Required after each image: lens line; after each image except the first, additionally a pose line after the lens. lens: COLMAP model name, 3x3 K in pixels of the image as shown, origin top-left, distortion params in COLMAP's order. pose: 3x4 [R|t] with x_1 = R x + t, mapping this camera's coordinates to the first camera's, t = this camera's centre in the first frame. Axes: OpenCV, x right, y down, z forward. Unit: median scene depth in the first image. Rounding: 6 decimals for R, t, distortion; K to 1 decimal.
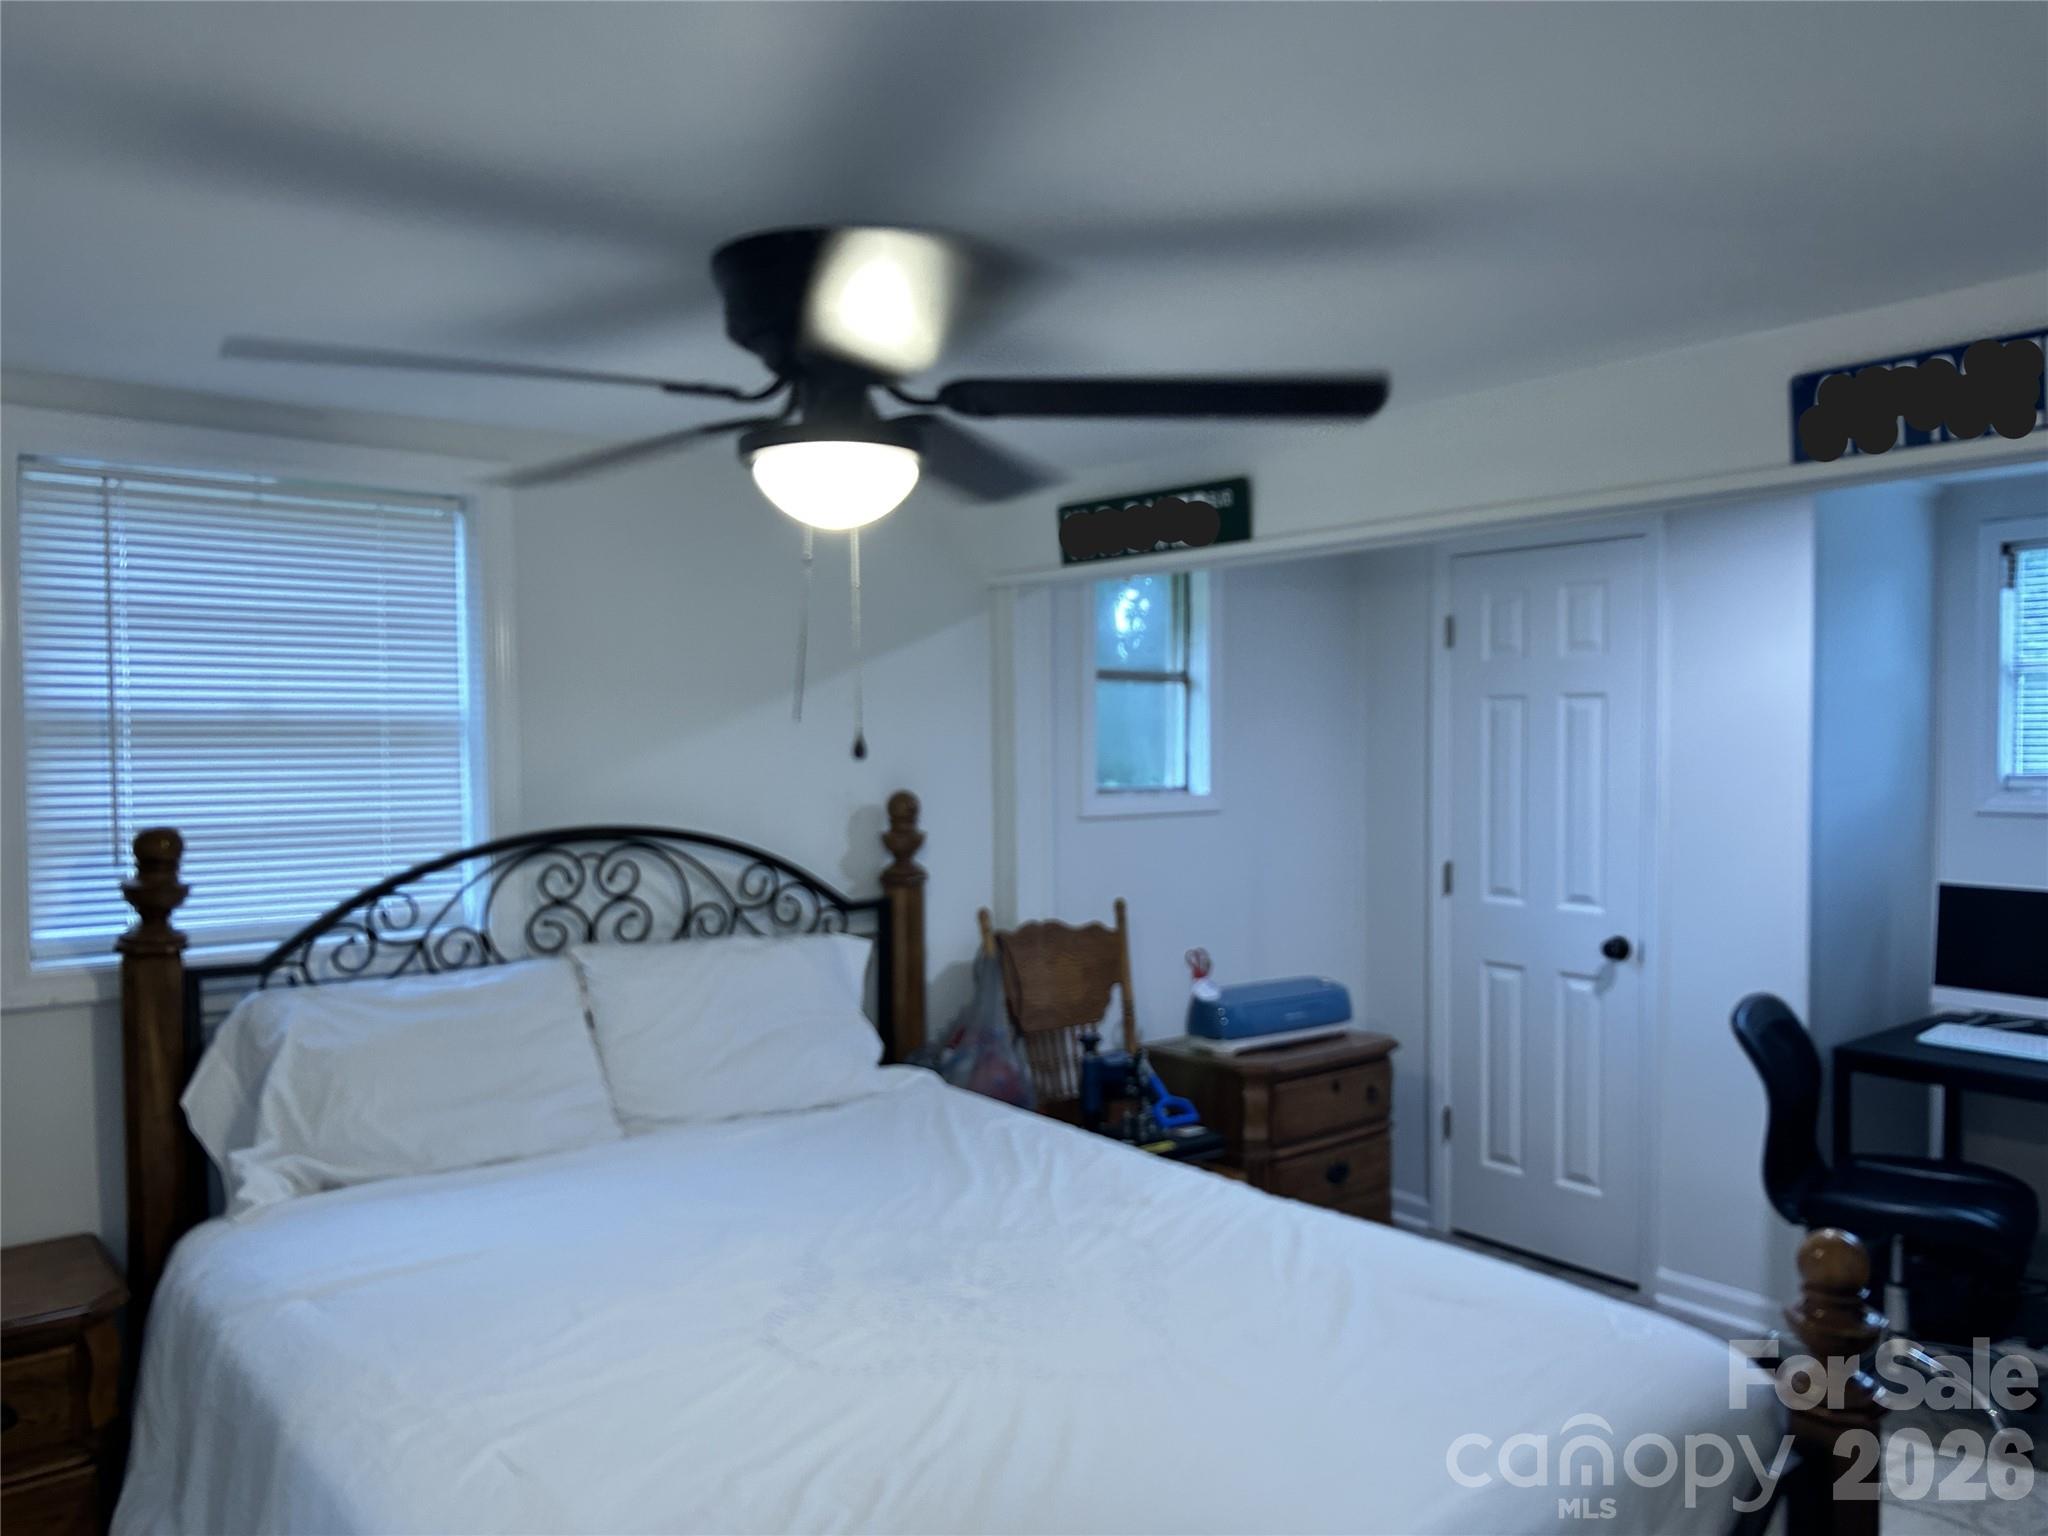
lens RADIAL K [[1553.2, 0, 1012.0], [0, 1553.2, 778.2], [0, 0, 1]] dist [0.112747, -0.110137]
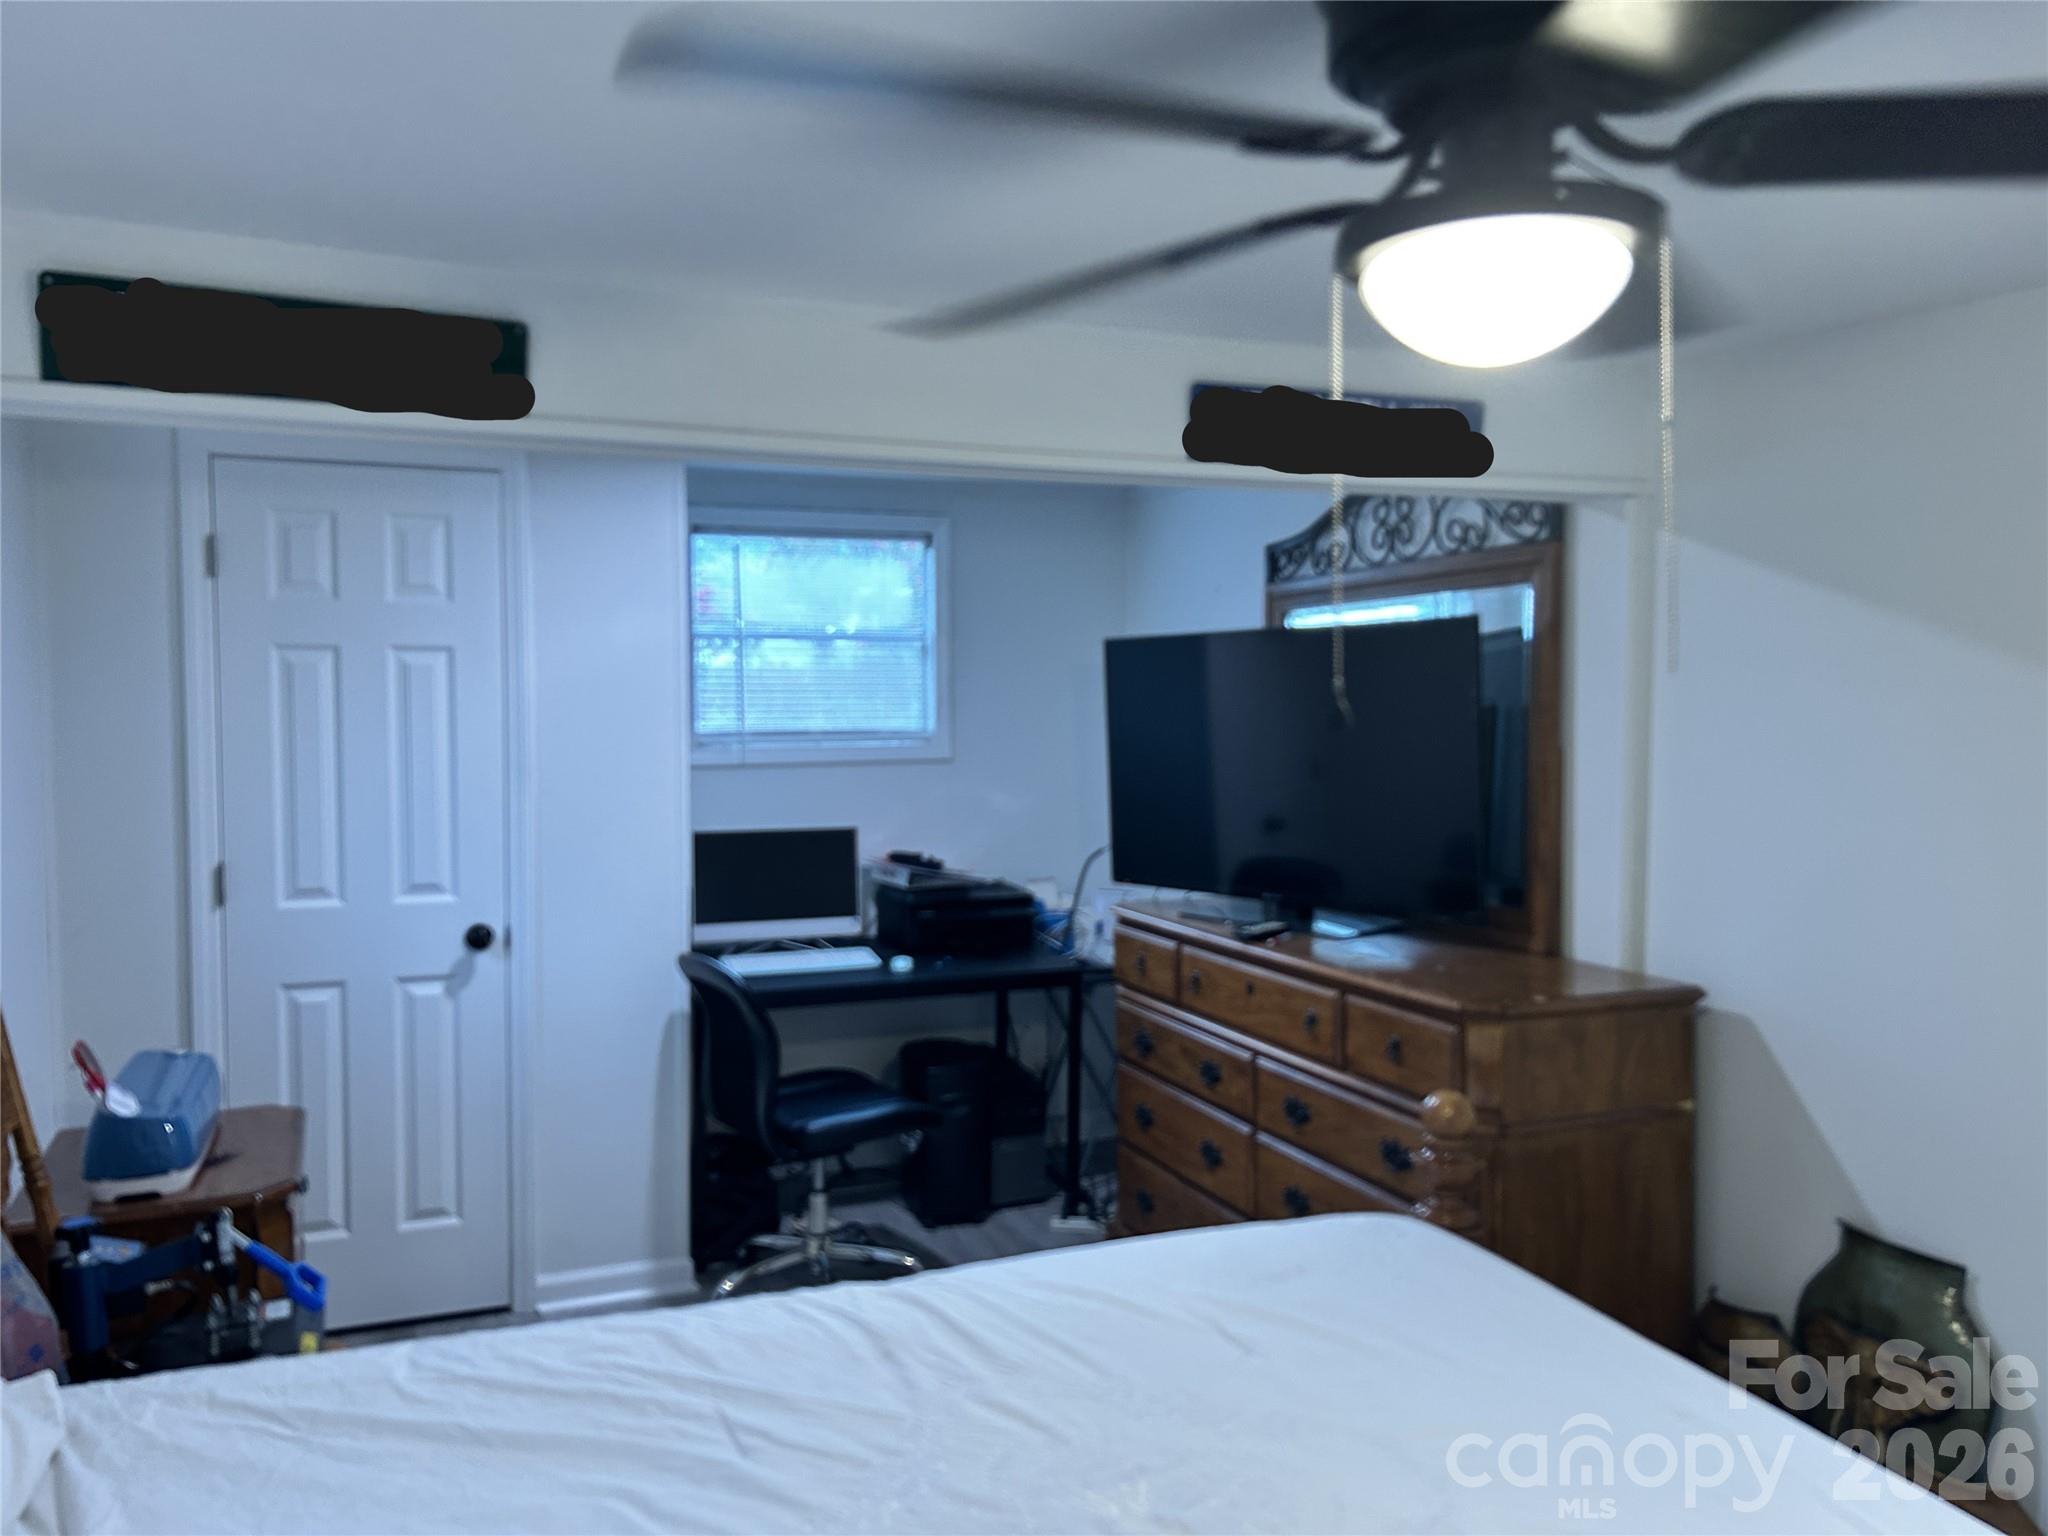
lens RADIAL K [[1553.2, 0, 1012.0], [0, 1553.2, 778.2], [0, 0, 1]] dist [0.112747, -0.110137]
pose [[0.305541, -0.048643, 0.950936, -0.353268], [0.024133, 0.998769, 0.043336, -0.011965], [-0.951873, 0.009708, 0.306339, 0.440874]]
